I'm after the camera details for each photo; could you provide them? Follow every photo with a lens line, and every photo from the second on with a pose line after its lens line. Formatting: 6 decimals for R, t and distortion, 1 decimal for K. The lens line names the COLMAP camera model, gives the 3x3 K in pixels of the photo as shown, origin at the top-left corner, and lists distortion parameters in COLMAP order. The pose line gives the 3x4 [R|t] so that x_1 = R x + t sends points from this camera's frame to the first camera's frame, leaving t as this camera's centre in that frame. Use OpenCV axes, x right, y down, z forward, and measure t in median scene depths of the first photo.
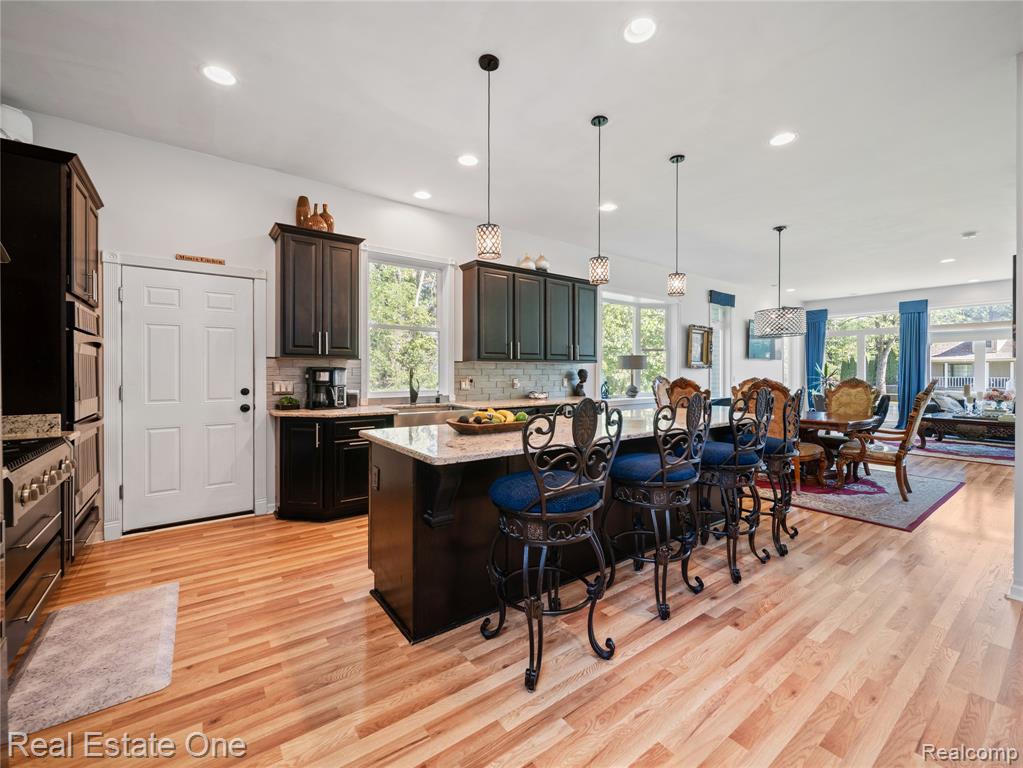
lens RADIAL K [[421.5, 0, 467.3], [0, 421.5, 373.1], [0, 0, 1]] dist [0.000037, -0.000778]
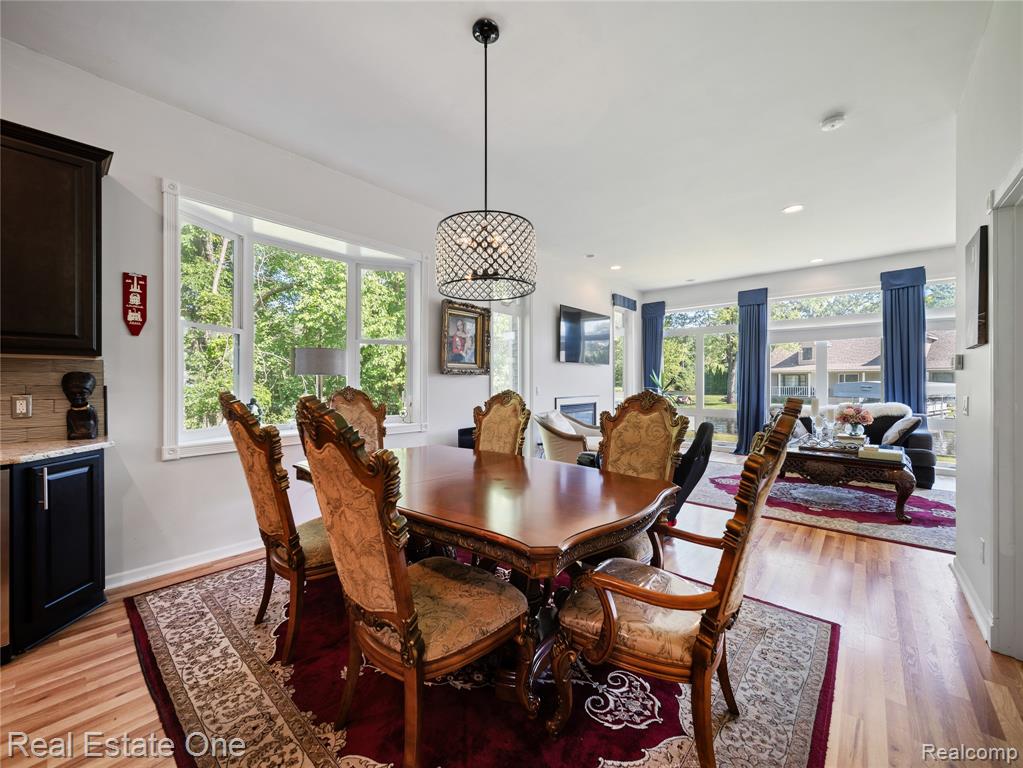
lens RADIAL K [[413.0, 0, 511.5], [0, 413.0, 384.0], [0, 0, 1]] dist [0.001027, -0.001142]
pose [[0.961533, -0.000877, 0.274689, 0.613376], [0.001353, 0.999998, -0.001544, 0.004153], [-0.274687, 0.001856, 0.961532, 0.566869]]
